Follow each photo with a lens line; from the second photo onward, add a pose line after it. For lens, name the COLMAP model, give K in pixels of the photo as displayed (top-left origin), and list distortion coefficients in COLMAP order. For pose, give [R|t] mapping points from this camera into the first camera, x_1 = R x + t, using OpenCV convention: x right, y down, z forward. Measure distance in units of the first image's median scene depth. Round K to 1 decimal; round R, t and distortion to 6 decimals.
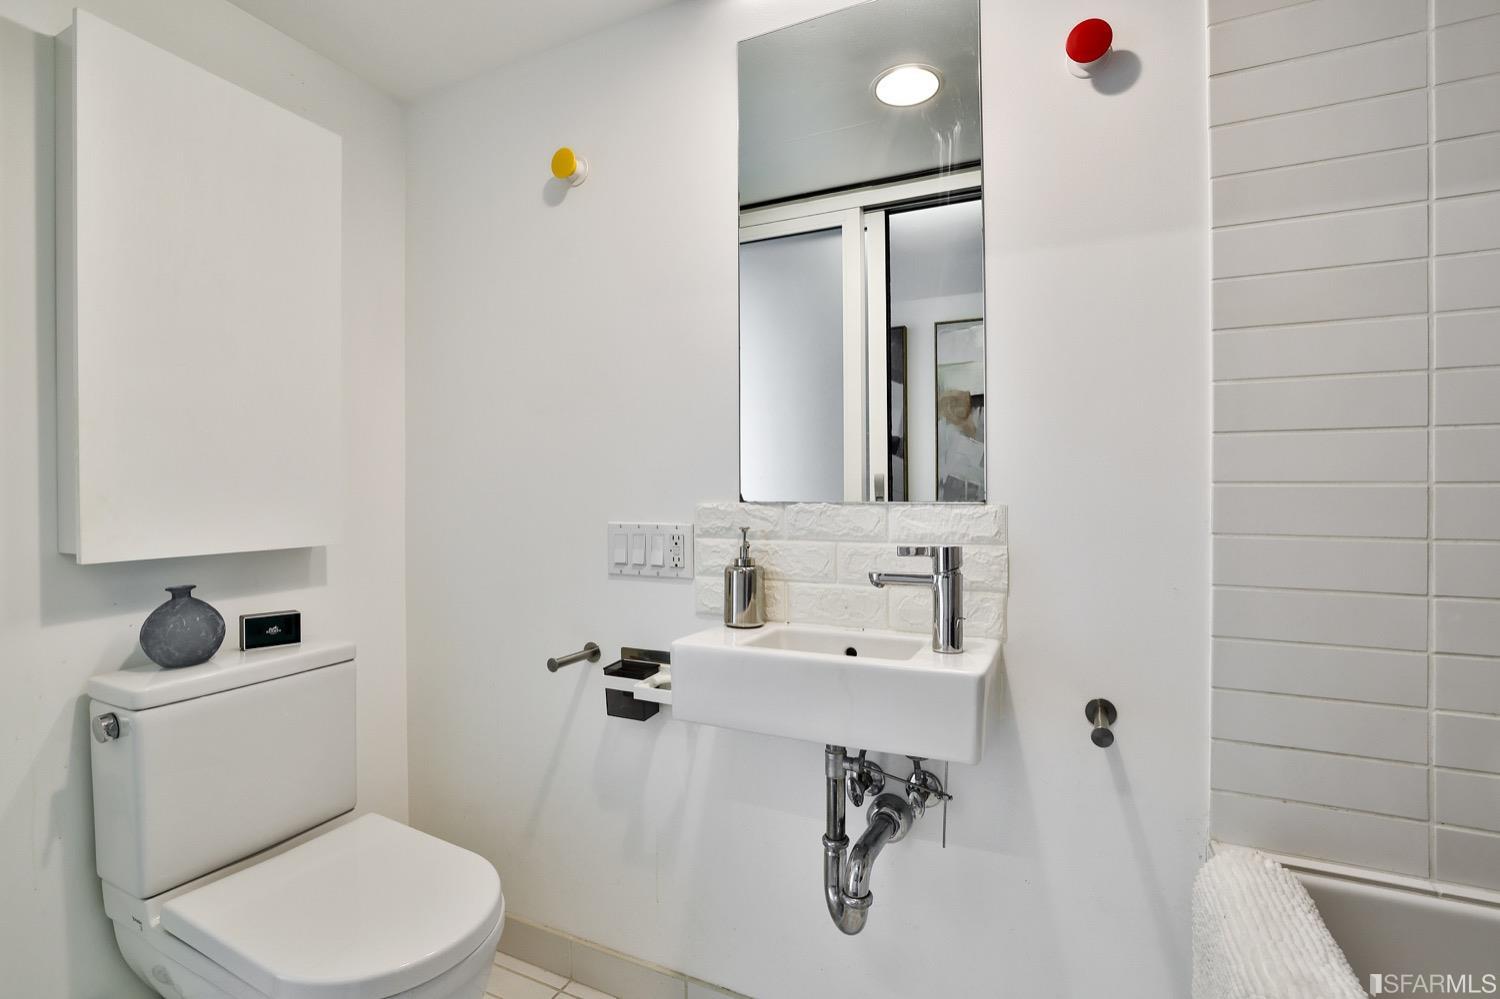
lens RADIAL K [[685.6, 0, 746.8], [0, 685.6, 494.4], [0, 0, 1]] dist [-0.043525, 0.014422]
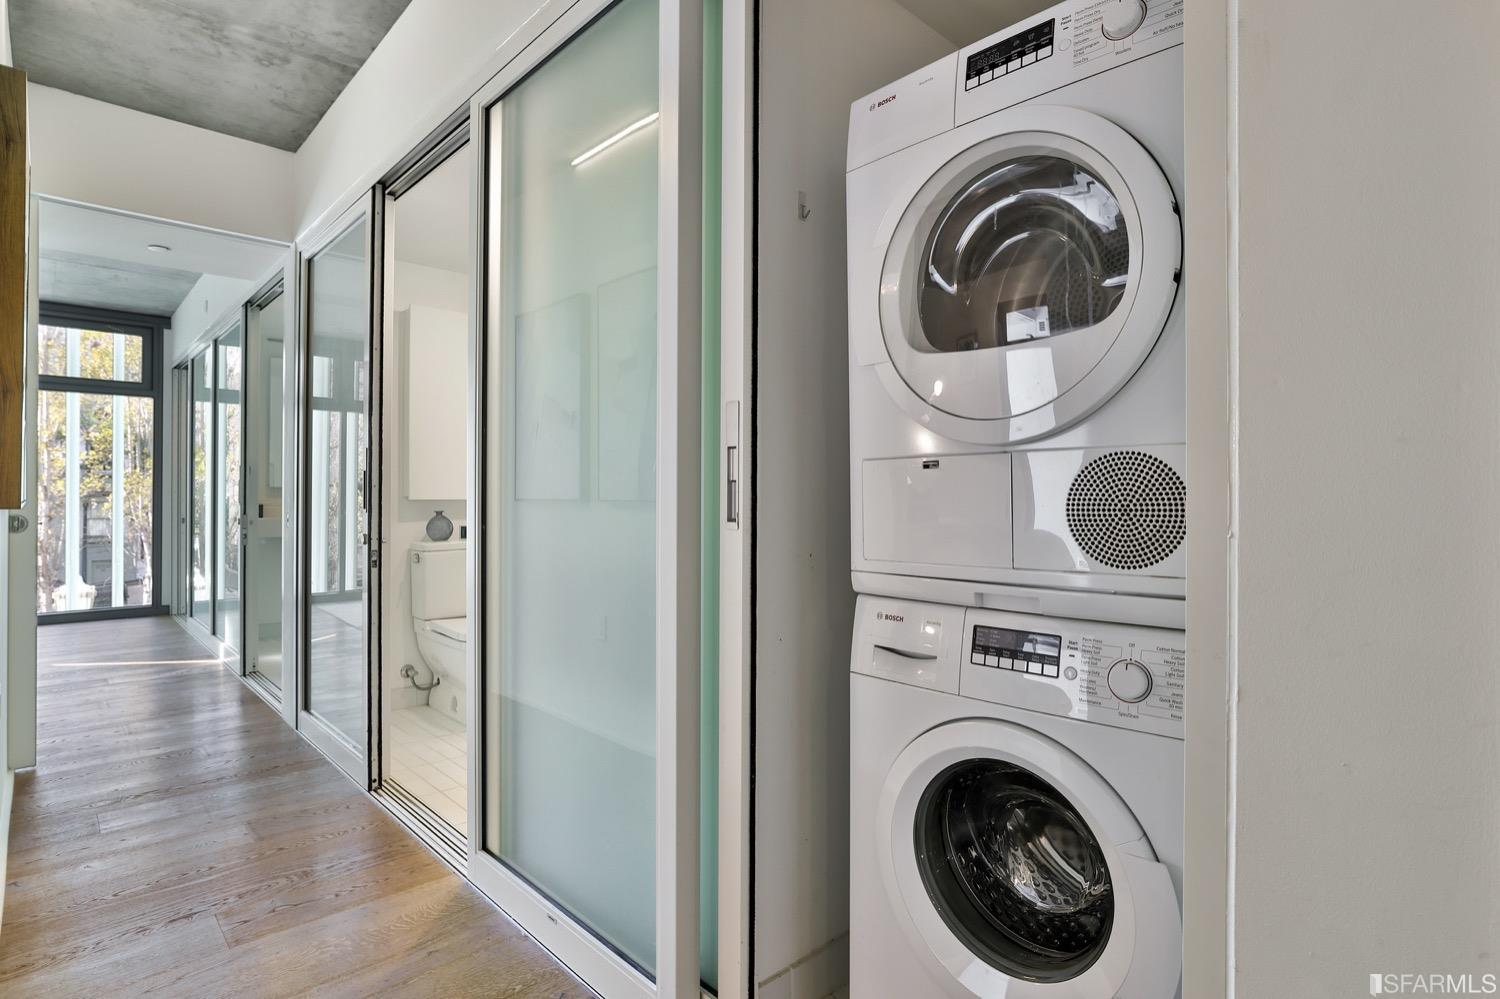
lens RADIAL K [[760.4, 0, 750.1], [0, 760.4, 496.1], [0, 0, 1]] dist [-0.038198, 0.018234]
pose [[0.929178, 0.004922, -0.369600, 0.550402], [-0.008857, 0.999921, -0.008950, 0.037613], [0.369527, 0.011589, 0.929148, -0.520170]]
